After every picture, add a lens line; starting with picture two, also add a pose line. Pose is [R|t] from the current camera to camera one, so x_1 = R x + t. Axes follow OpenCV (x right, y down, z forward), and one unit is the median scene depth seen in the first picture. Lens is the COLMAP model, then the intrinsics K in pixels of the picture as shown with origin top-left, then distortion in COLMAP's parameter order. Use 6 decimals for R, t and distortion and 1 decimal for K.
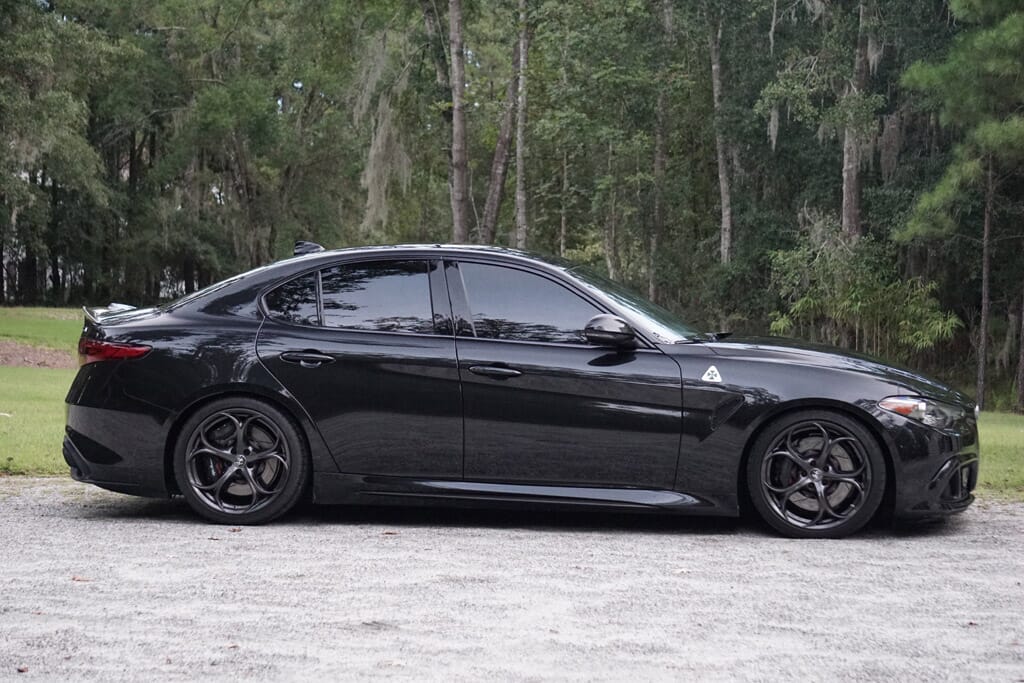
lens RADIAL K [[2750.8, 0, 512.0], [0, 2750.8, 341.5], [0, 0, 1]] dist [0.405973, 1.192081]
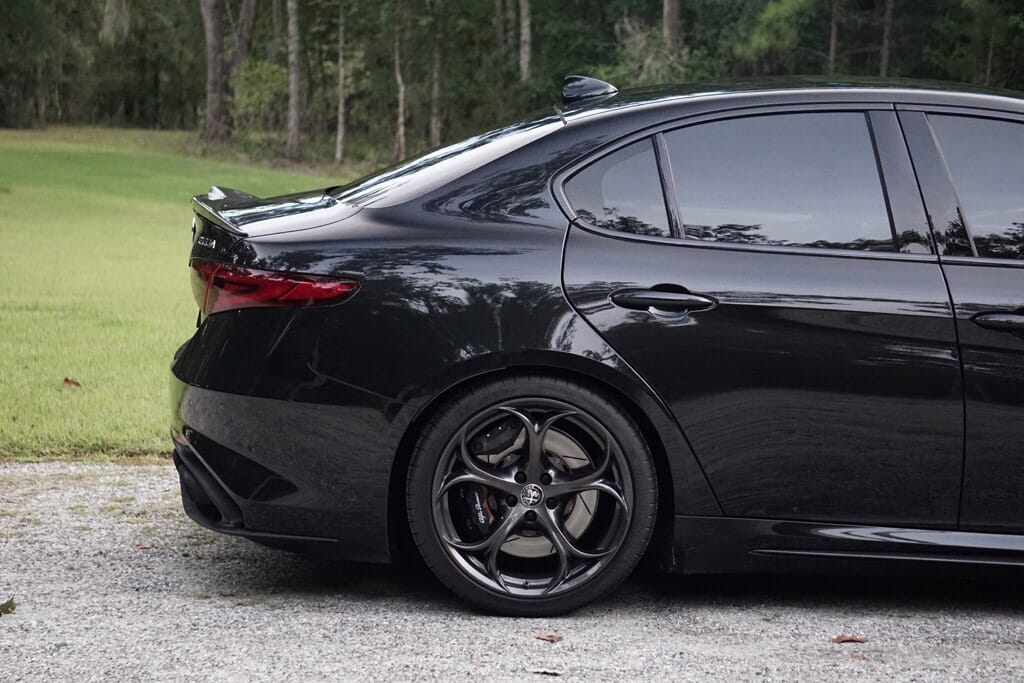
lens RADIAL K [[2536.9, 0, 512.0], [0, 2536.9, 341.5], [0, 0, 1]] dist [0.325711, 0.839637]
pose [[0.988676, -0.016596, 0.149146, -0.059009], [0.004961, 0.996937, 0.078046, -0.008267], [-0.149984, -0.076422, 0.985730, 0.175921]]
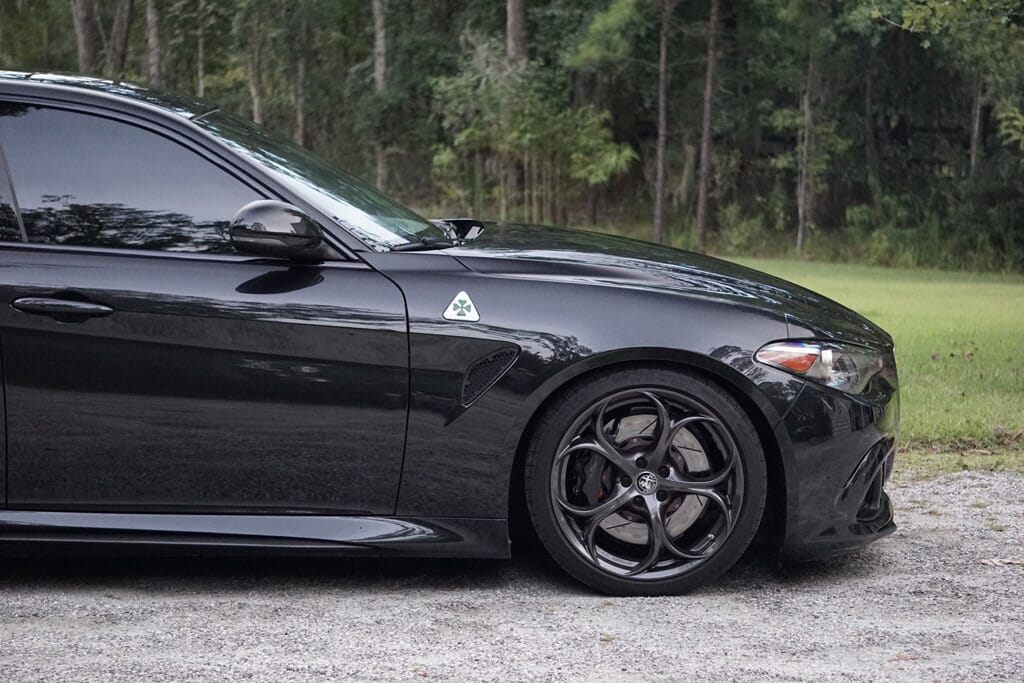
lens RADIAL K [[2536.9, 0, 512.0], [0, 2536.9, 341.5], [0, 0, 1]] dist [0.325711, 0.839637]
pose [[0.990560, -0.019701, 0.135659, 0.004279], [0.010029, 0.997382, 0.071616, -0.005869], [-0.136715, -0.069579, 0.988164, 0.162495]]
